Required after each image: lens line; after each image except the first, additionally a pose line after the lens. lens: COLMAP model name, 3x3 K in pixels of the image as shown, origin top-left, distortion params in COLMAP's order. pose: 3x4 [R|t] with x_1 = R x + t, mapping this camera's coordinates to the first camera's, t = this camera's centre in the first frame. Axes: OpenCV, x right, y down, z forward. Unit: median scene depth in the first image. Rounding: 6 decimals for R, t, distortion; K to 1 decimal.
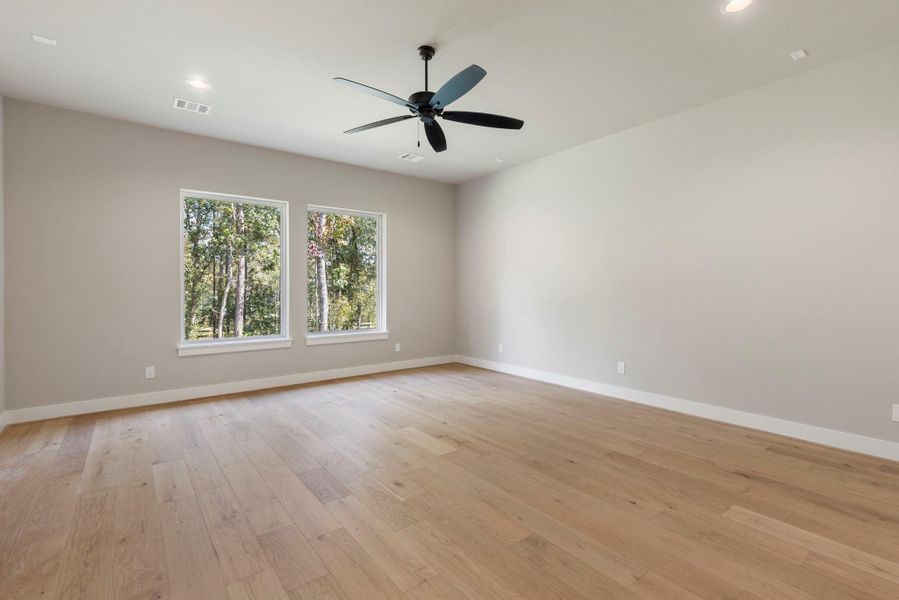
lens RADIAL K [[410.2, 0, 446.7], [0, 410.2, 296.2], [0, 0, 1]] dist [0.009647, 0.000568]
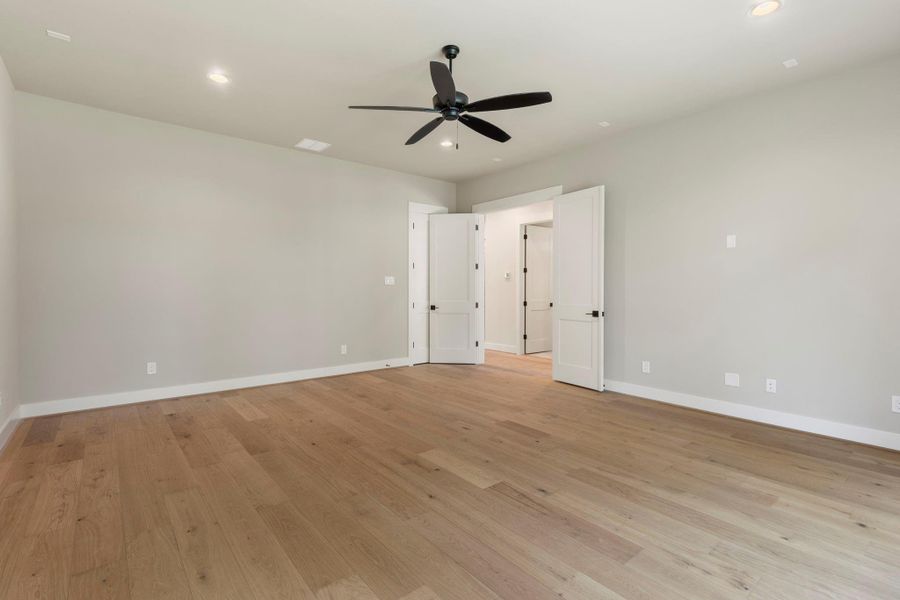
lens RADIAL K [[410.7, 0, 449.9], [0, 410.7, 295.9], [0, 0, 1]] dist [0.009647, 0.000568]
pose [[-0.999086, -0.001764, -0.042707, -0.006214], [-0.003074, 0.999527, 0.030612, -0.020693], [0.042633, 0.030715, -0.998619, 2.081343]]
